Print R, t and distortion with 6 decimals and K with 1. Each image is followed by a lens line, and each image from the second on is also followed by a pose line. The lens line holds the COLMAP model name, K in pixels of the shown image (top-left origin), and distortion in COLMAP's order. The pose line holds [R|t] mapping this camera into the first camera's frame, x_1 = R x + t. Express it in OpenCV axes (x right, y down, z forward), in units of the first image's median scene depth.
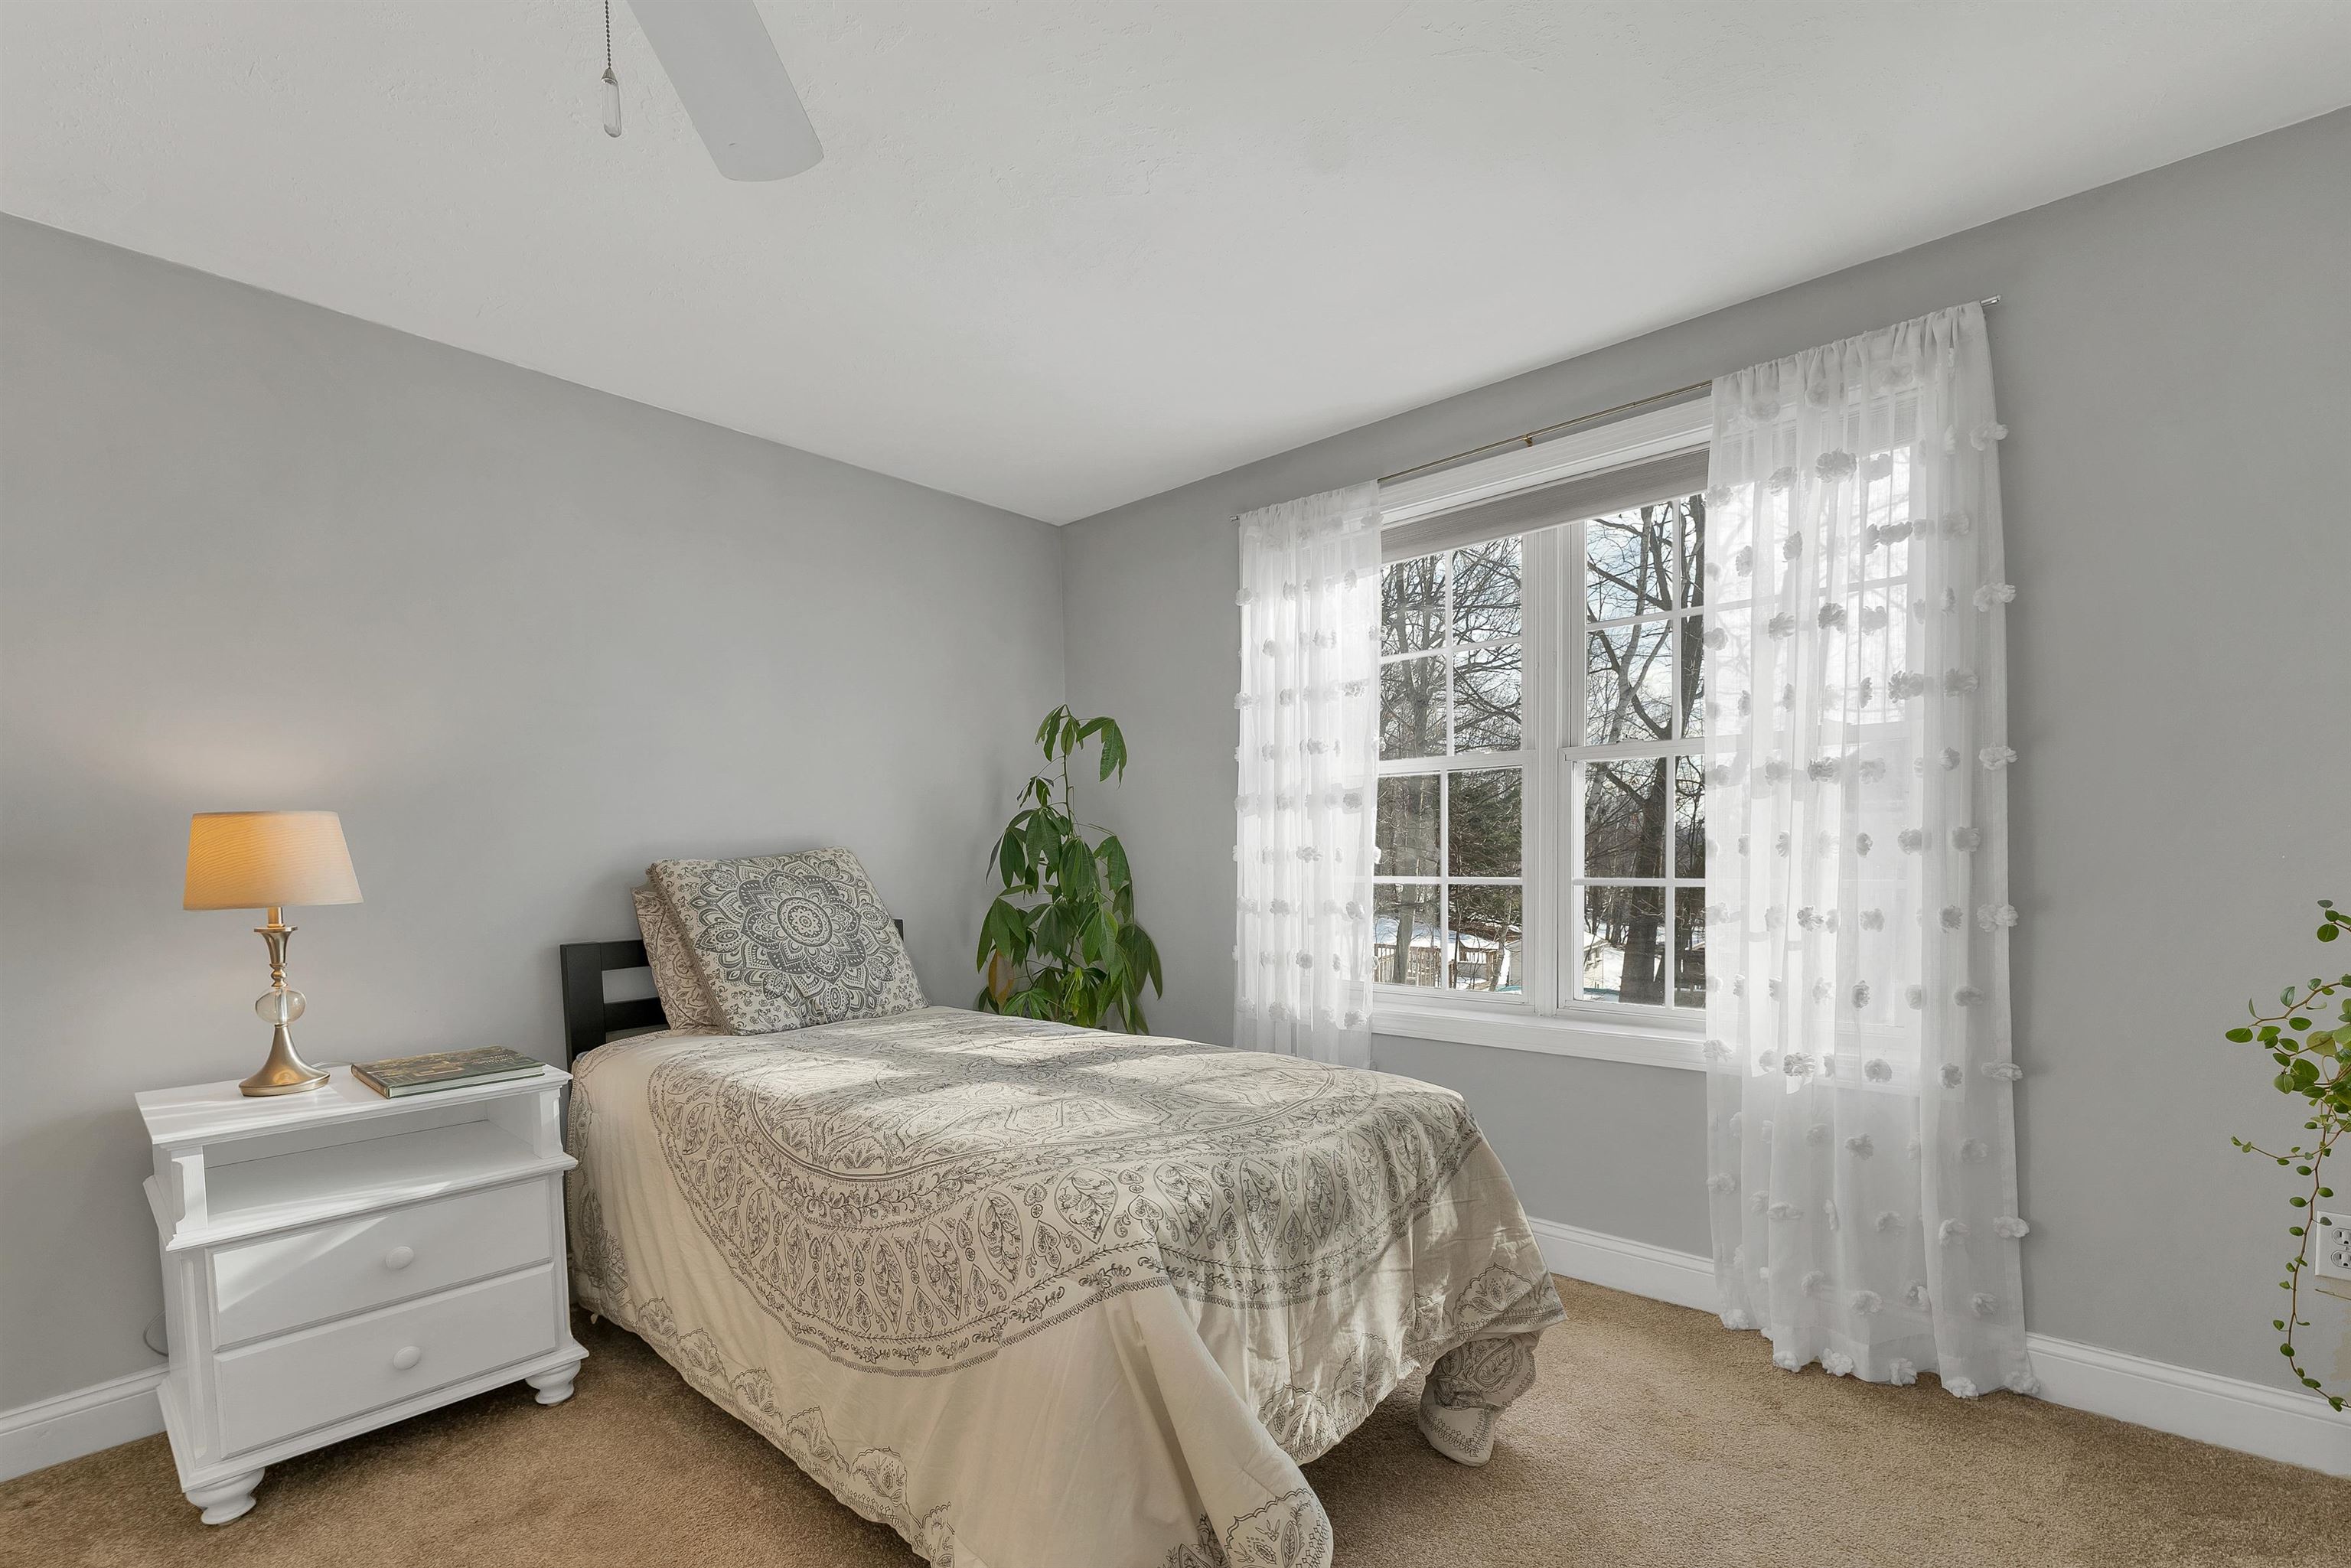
lens RADIAL K [[1036.4, 0, 1173.7], [0, 1036.4, 907.1], [0, 0, 1]] dist [-0.000084, 0.000045]
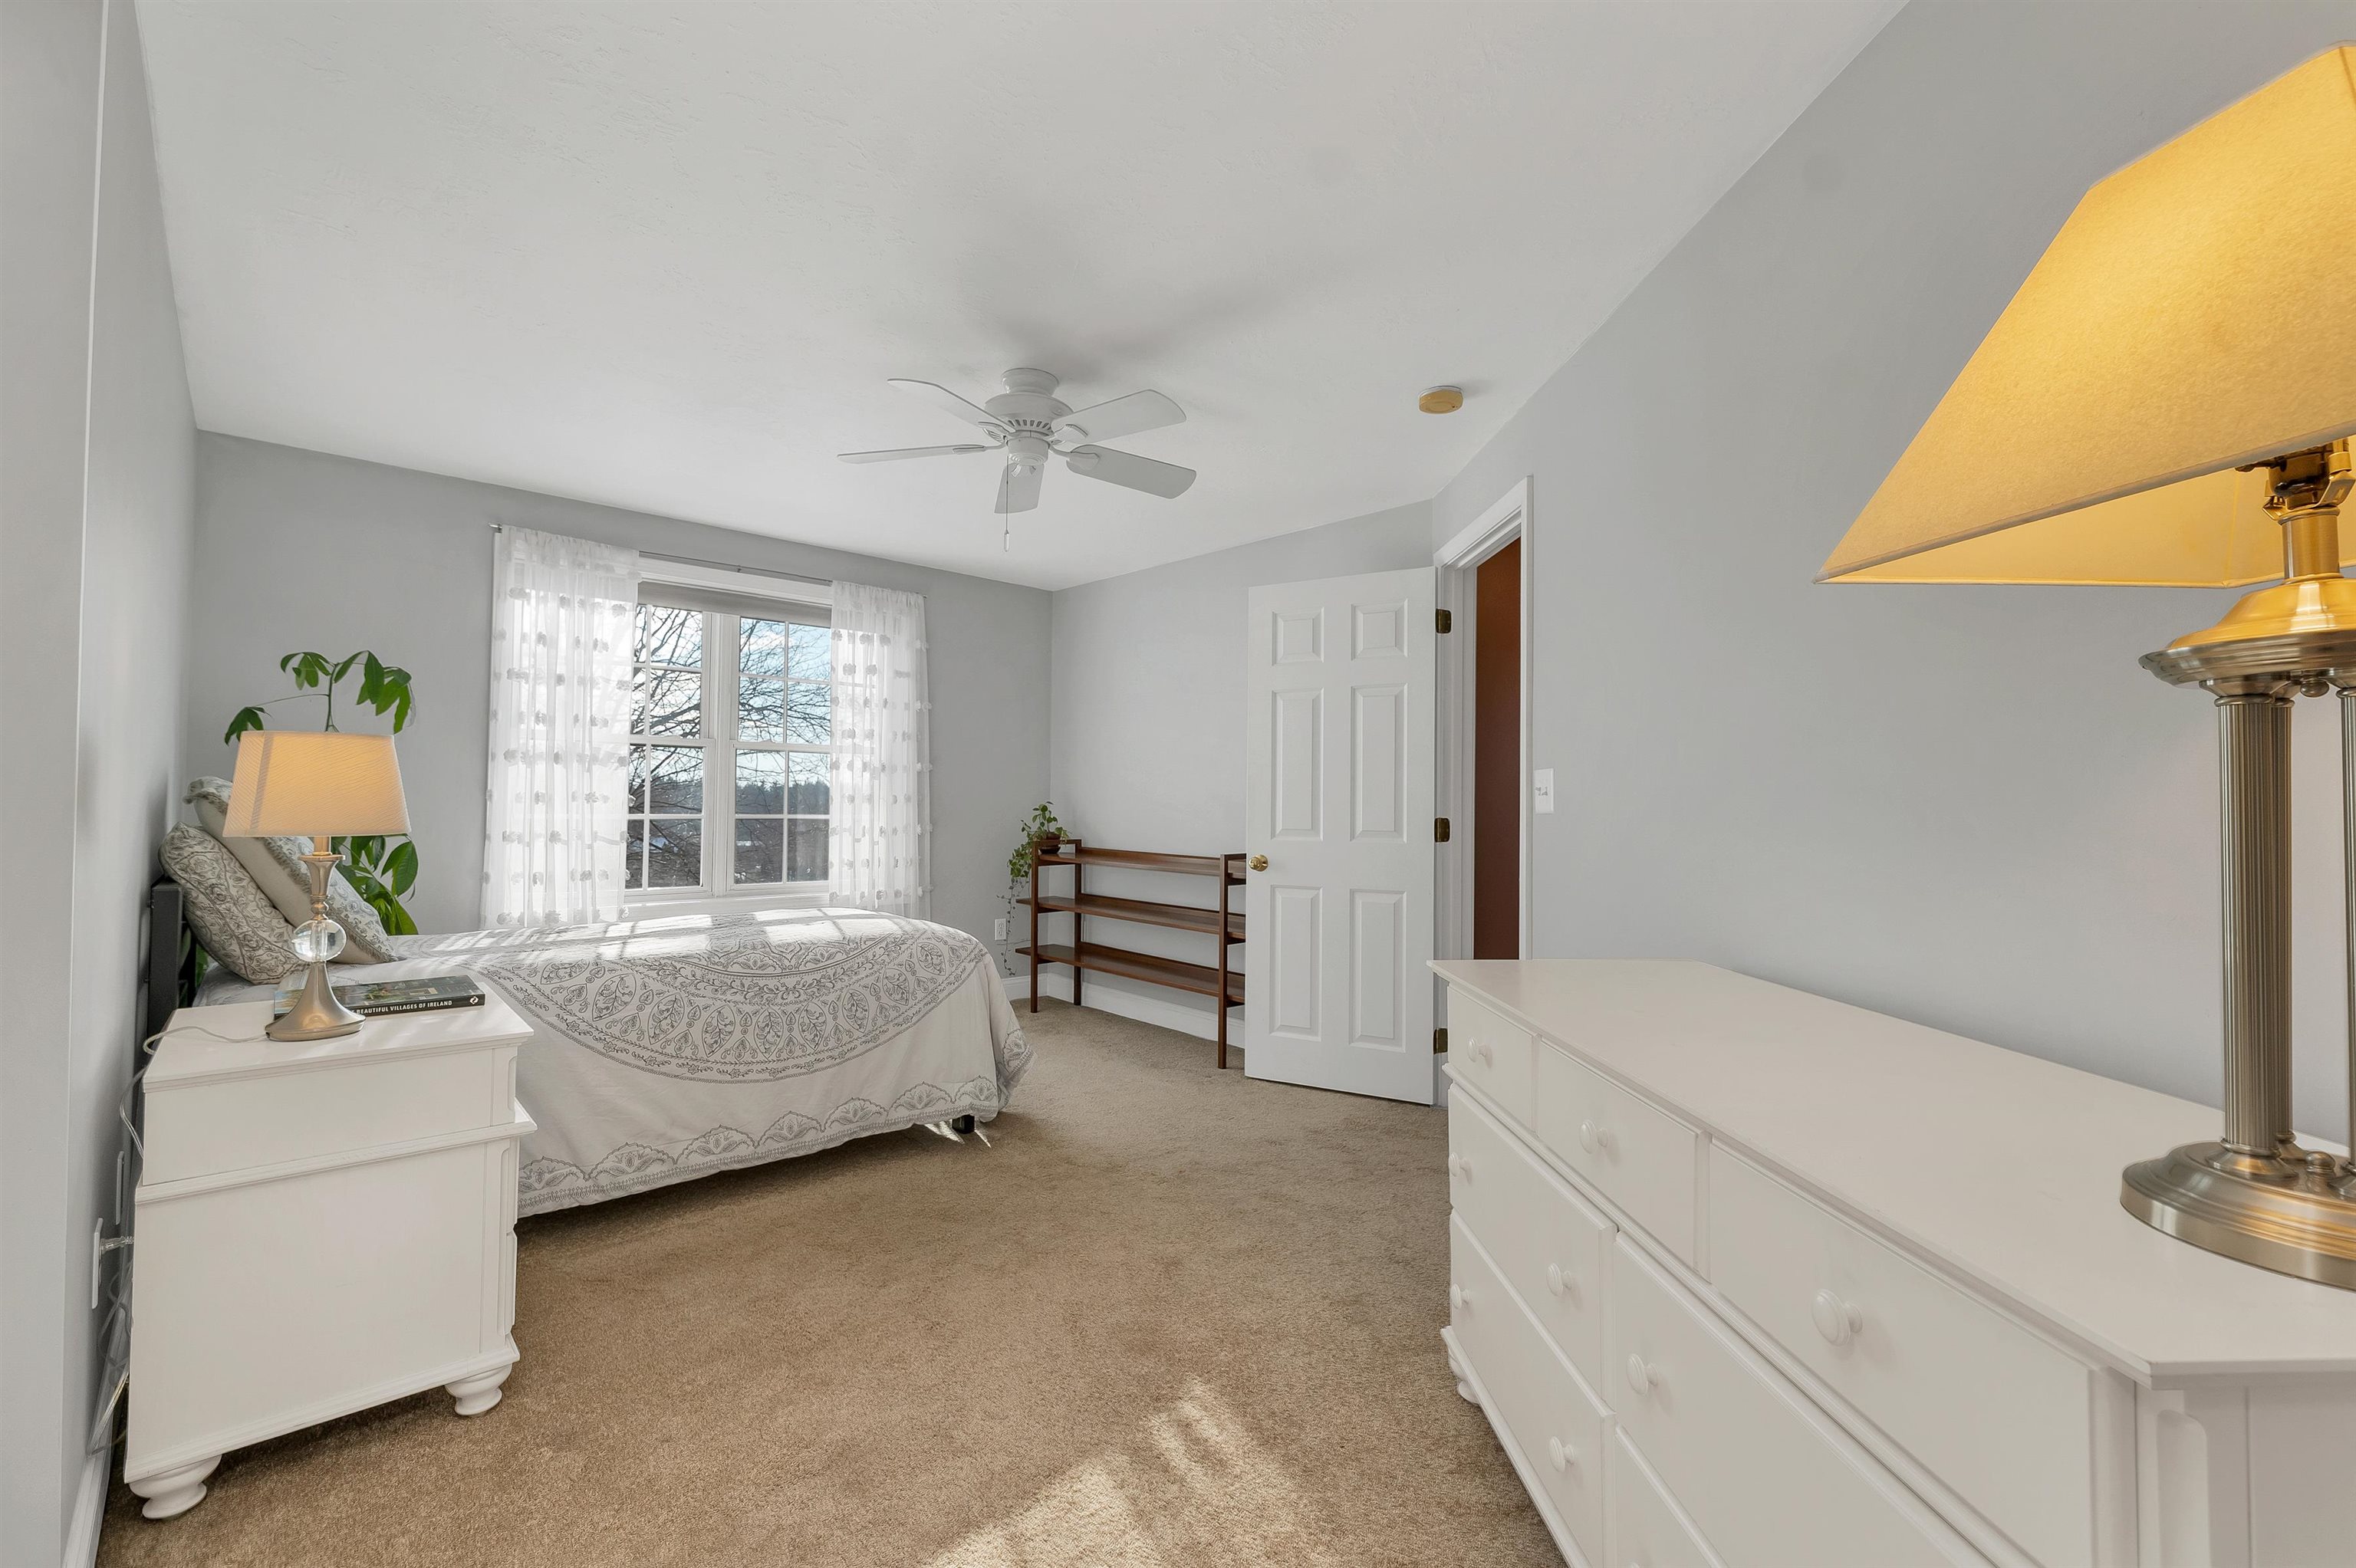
lens RADIAL K [[1014.9, 0, 1178.0], [0, 1014.9, 784.0], [0, 0, 1]] dist [0.000047, 0.000008]
pose [[0.091753, 0.033226, 0.995227, -1.464370], [0.038128, 0.998593, -0.036853, 0.013453], [-0.995052, 0.041328, 0.090357, 0.120591]]
